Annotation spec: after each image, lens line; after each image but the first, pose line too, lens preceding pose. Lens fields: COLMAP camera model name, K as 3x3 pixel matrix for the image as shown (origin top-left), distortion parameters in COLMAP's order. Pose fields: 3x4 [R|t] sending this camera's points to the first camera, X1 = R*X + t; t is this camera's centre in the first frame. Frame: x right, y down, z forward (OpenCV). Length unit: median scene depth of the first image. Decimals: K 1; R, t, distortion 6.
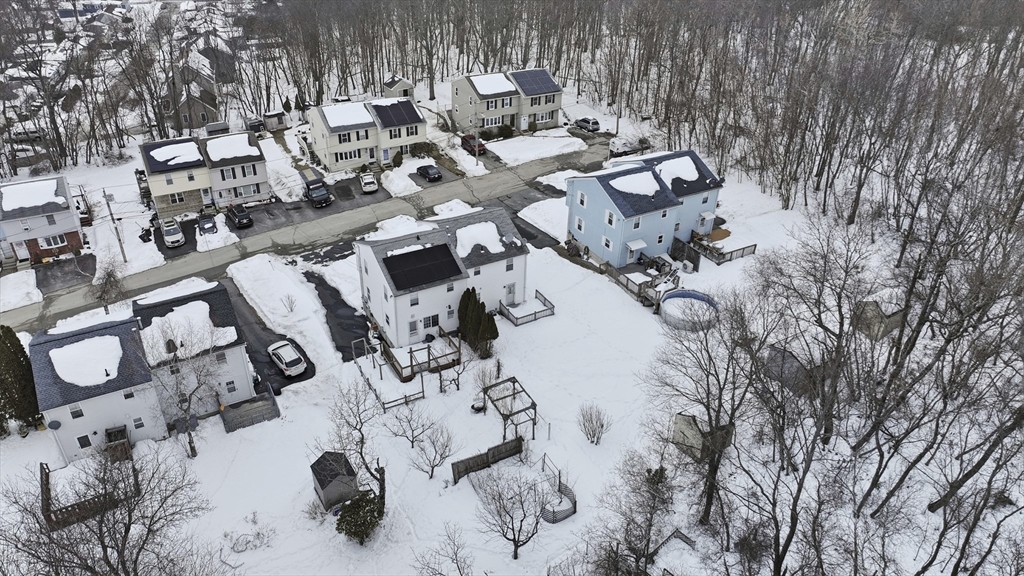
lens RADIAL K [[711.2, 0, 513.5], [0, 711.2, 288.6], [0, 0, 1]] dist [0.014006, -0.001992]
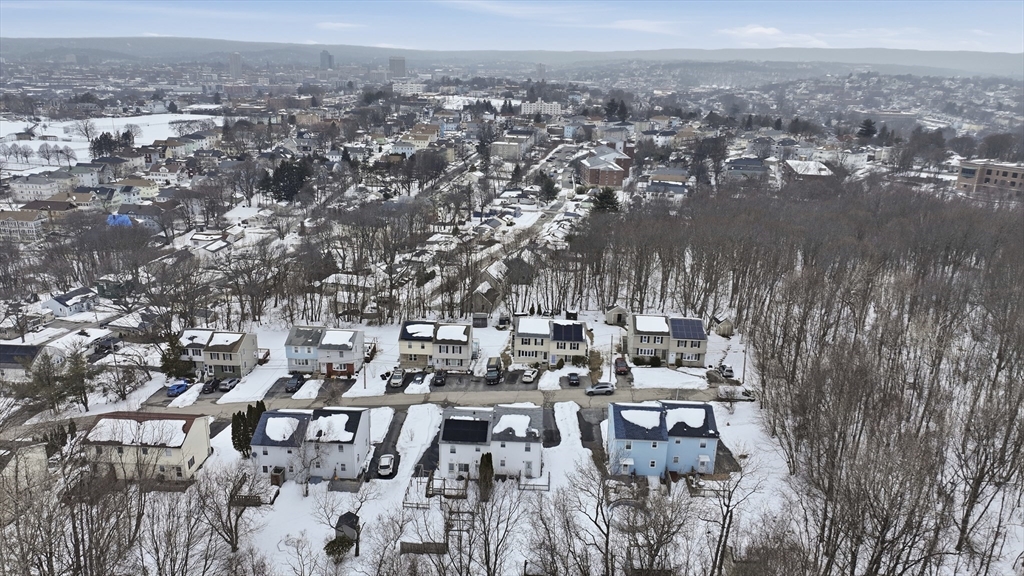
lens RADIAL K [[711.2, 0, 513.5], [0, 711.2, 288.6], [0, 0, 1]] dist [0.014006, -0.001992]
pose [[0.847809, 0.160926, -0.505294, 0.490820], [-0.289497, 0.938785, -0.186749, -0.043280], [0.444310, 0.304608, 0.842498, -0.263742]]
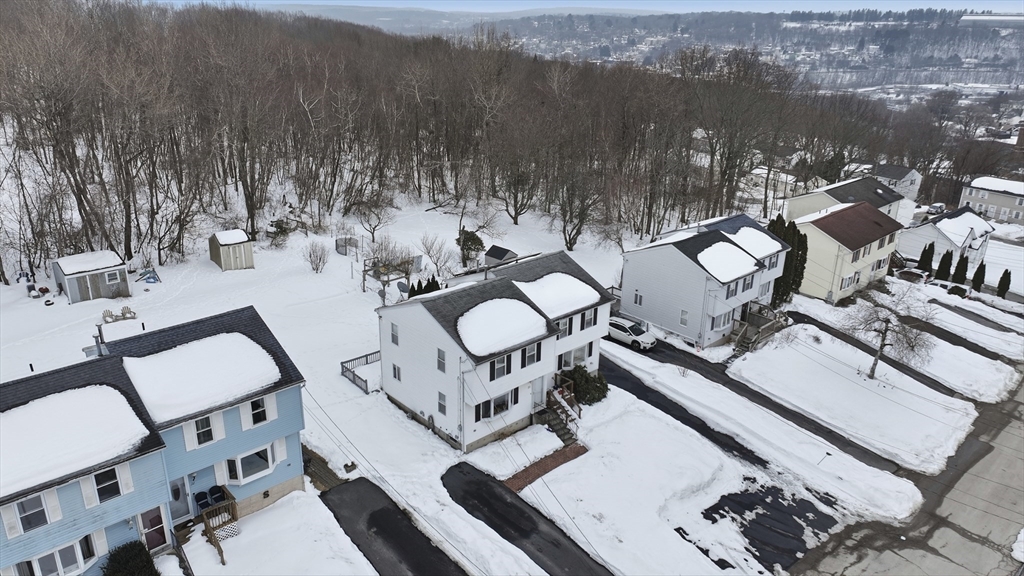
lens RADIAL K [[711.2, 0, 513.5], [0, 711.2, 288.6], [0, 0, 1]] dist [0.014006, -0.001992]
pose [[-0.971869, 0.043109, -0.231544, 0.038384], [-0.161654, 0.592877, 0.788901, -0.482948], [0.171286, 0.804139, -0.569230, 1.048744]]
